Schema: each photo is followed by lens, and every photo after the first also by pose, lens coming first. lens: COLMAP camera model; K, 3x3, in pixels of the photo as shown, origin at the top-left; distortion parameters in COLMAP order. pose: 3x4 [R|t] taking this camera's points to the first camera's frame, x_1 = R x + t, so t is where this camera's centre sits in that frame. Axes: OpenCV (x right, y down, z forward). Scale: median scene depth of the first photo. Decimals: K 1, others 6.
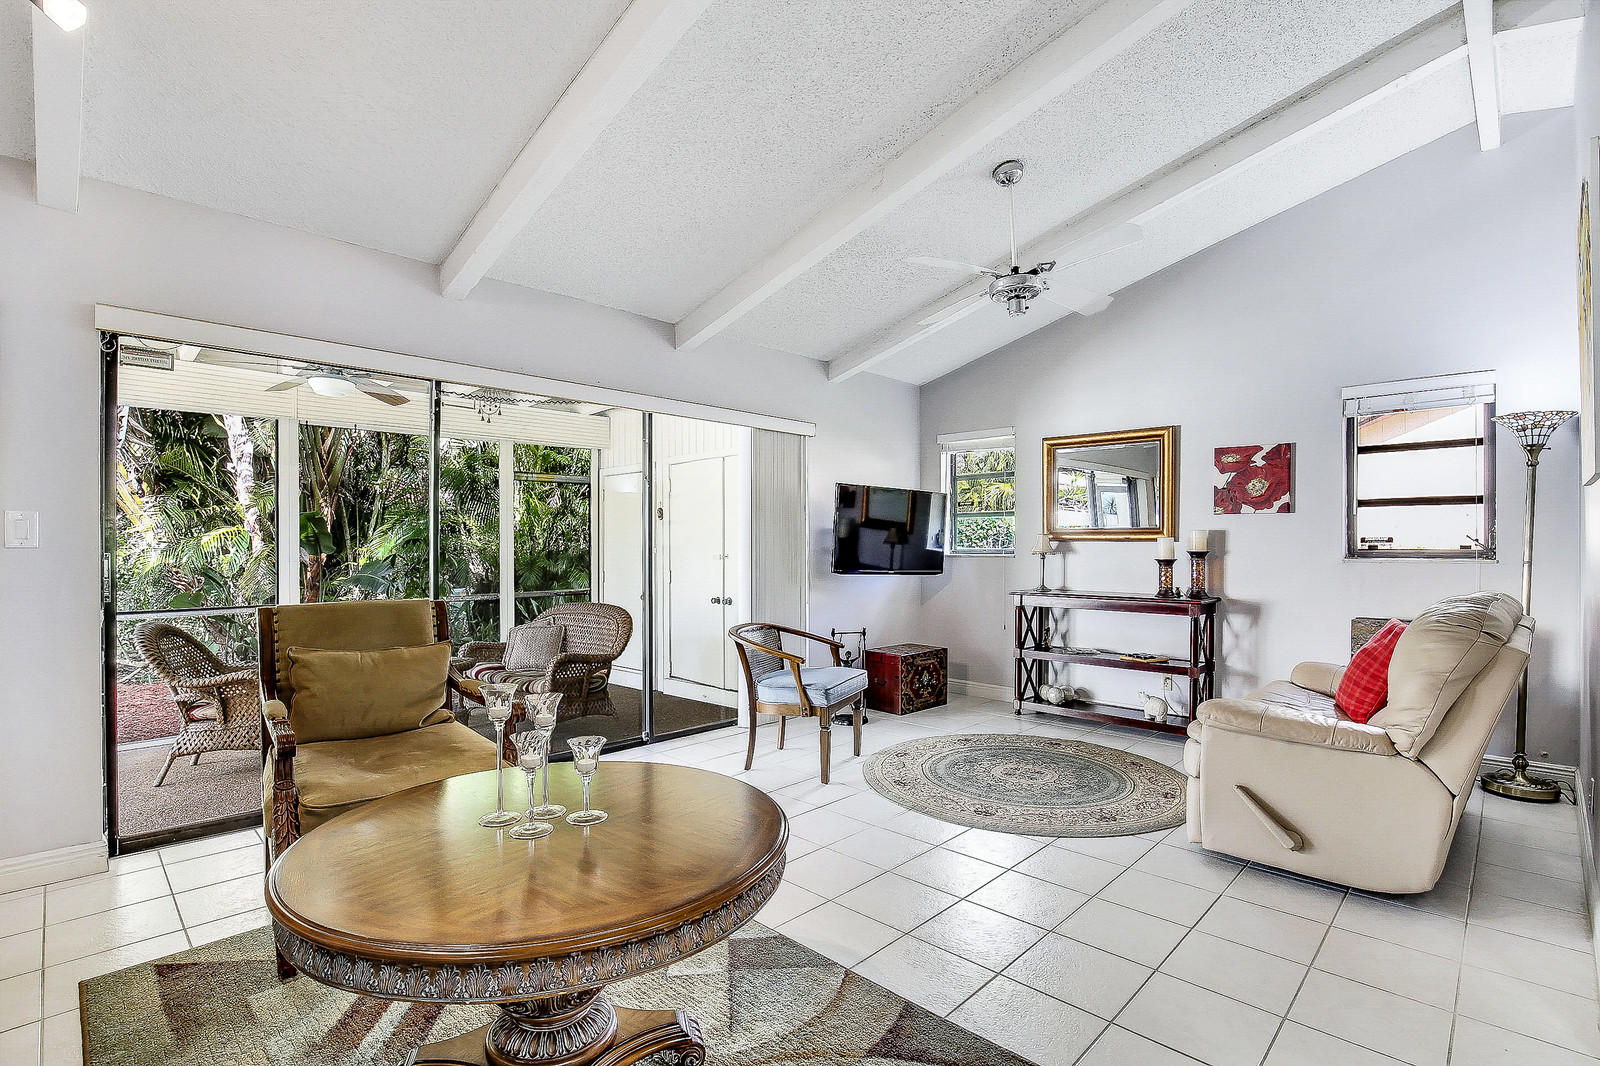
lens RADIAL K [[760.1, 0, 797.2], [0, 760.1, 533.6], [0, 0, 1]] dist [-0.006611, -0.000495]
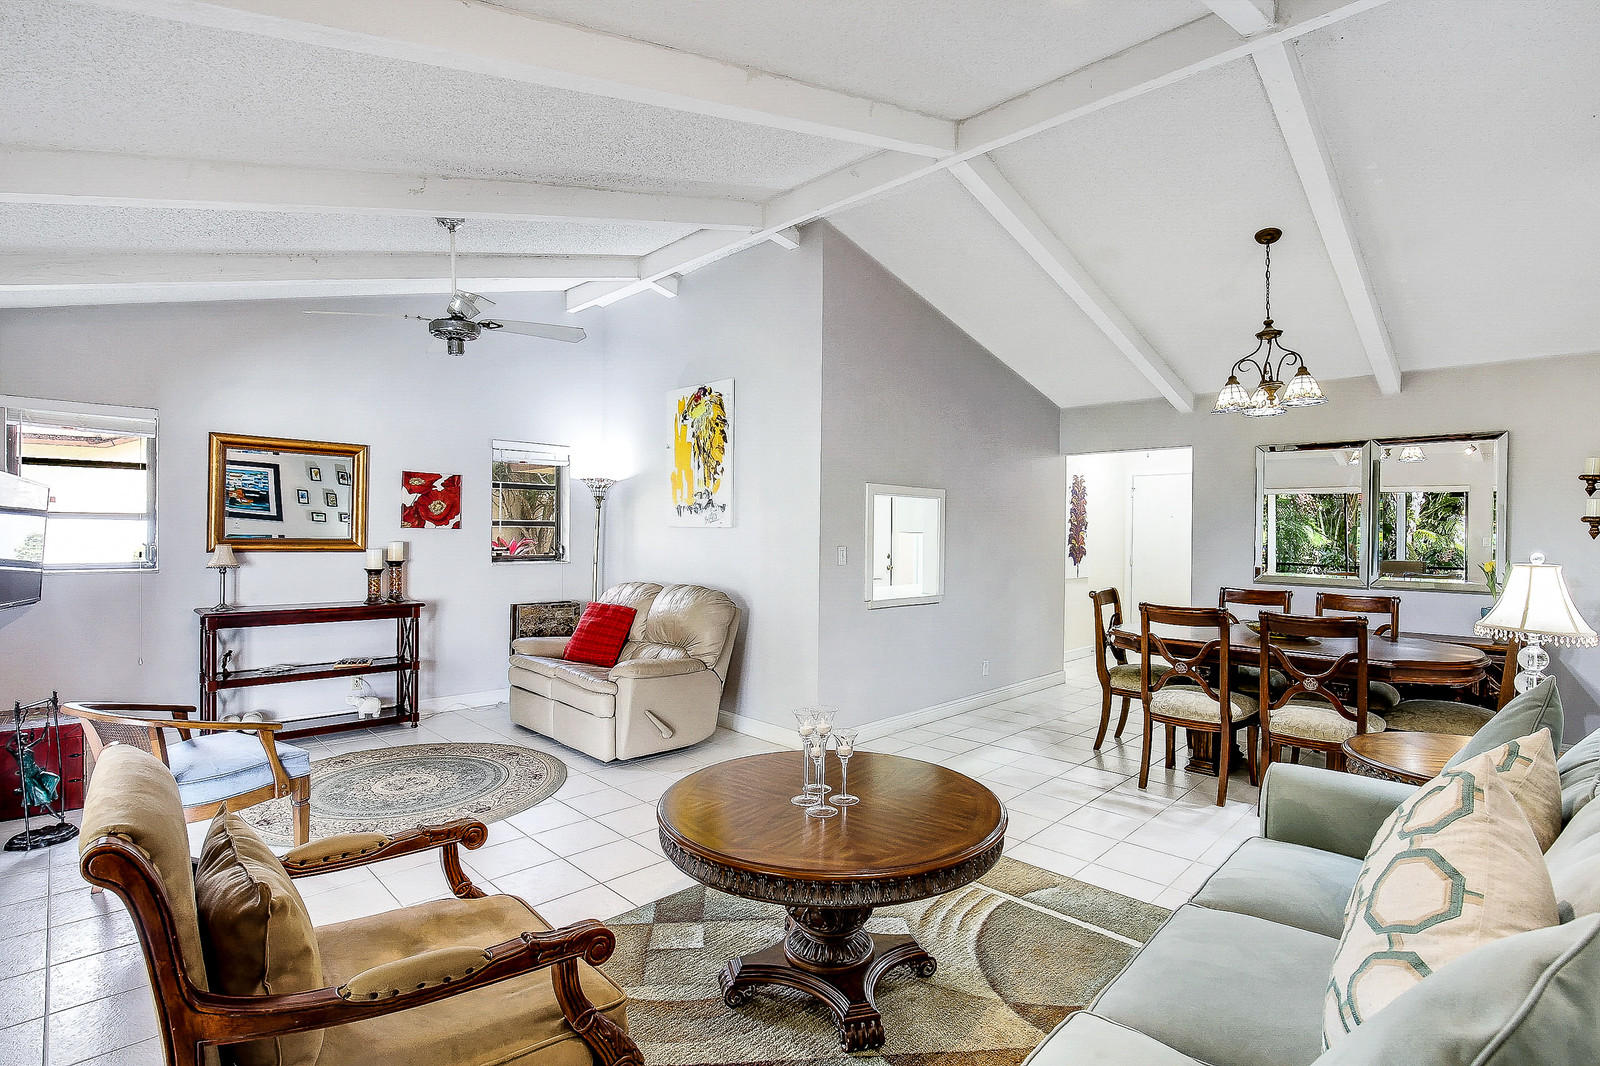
lens RADIAL K [[760.1, 0, 796.4], [0, 760.1, 537.7], [0, 0, 1]] dist [-0.006611, -0.000495]
pose [[0.034413, -0.000858, 0.999407, -0.597164], [-0.021204, 0.999774, 0.001588, -0.026263], [-0.999183, -0.021247, 0.034387, 0.367766]]
